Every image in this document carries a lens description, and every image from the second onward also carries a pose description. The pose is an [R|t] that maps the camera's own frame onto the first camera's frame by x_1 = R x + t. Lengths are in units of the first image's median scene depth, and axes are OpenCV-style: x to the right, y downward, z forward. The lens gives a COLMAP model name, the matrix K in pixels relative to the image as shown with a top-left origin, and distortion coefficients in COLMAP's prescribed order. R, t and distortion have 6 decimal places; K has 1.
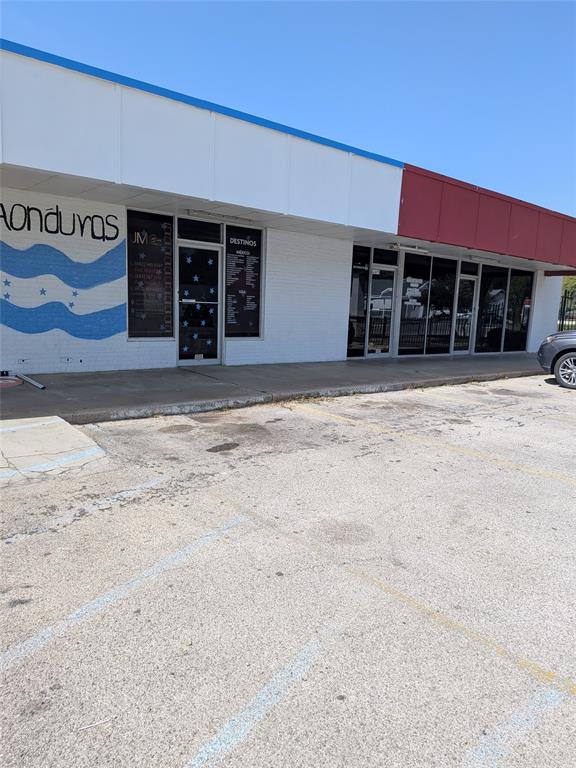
lens RADIAL K [[548.5, 0, 291.3], [0, 548.5, 386.0], [0, 0, 1]] dist [0.053400, -0.094621]
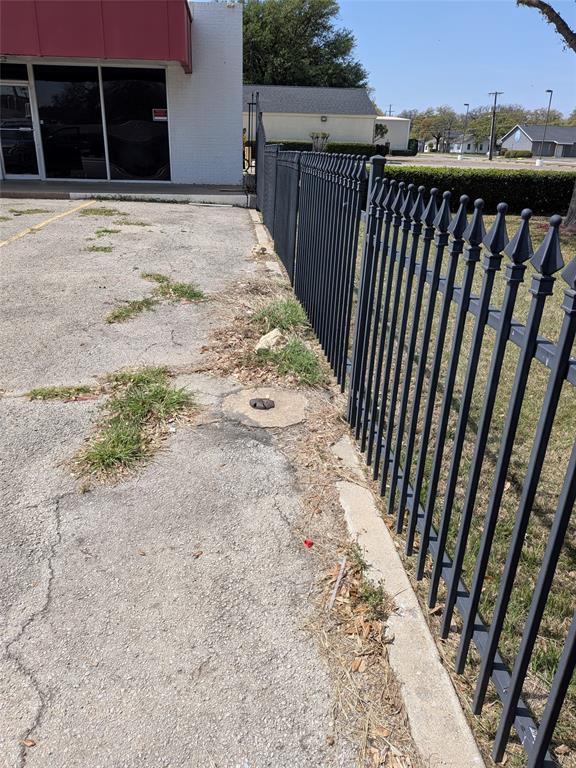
lens RADIAL K [[548.5, 0, 291.3], [0, 548.5, 386.0], [0, 0, 1]] dist [0.053400, -0.094621]
pose [[0.841064, 0.196879, -0.503836, 1.272829], [-0.069880, 0.963155, 0.259711, 0.004522], [0.536404, -0.183225, 0.823832, 0.466625]]
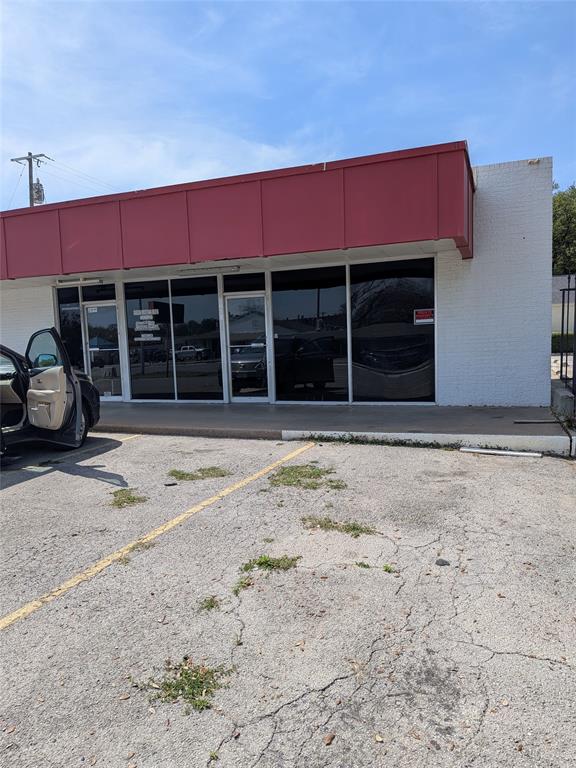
lens RADIAL K [[548.5, 0, 291.3], [0, 548.5, 386.0], [0, 0, 1]] dist [0.053400, -0.094621]
pose [[0.499120, 0.007176, -0.866503, 1.017671], [-0.071146, 0.996929, -0.032725, -0.063231], [0.863607, 0.077982, 0.498098, 0.742788]]
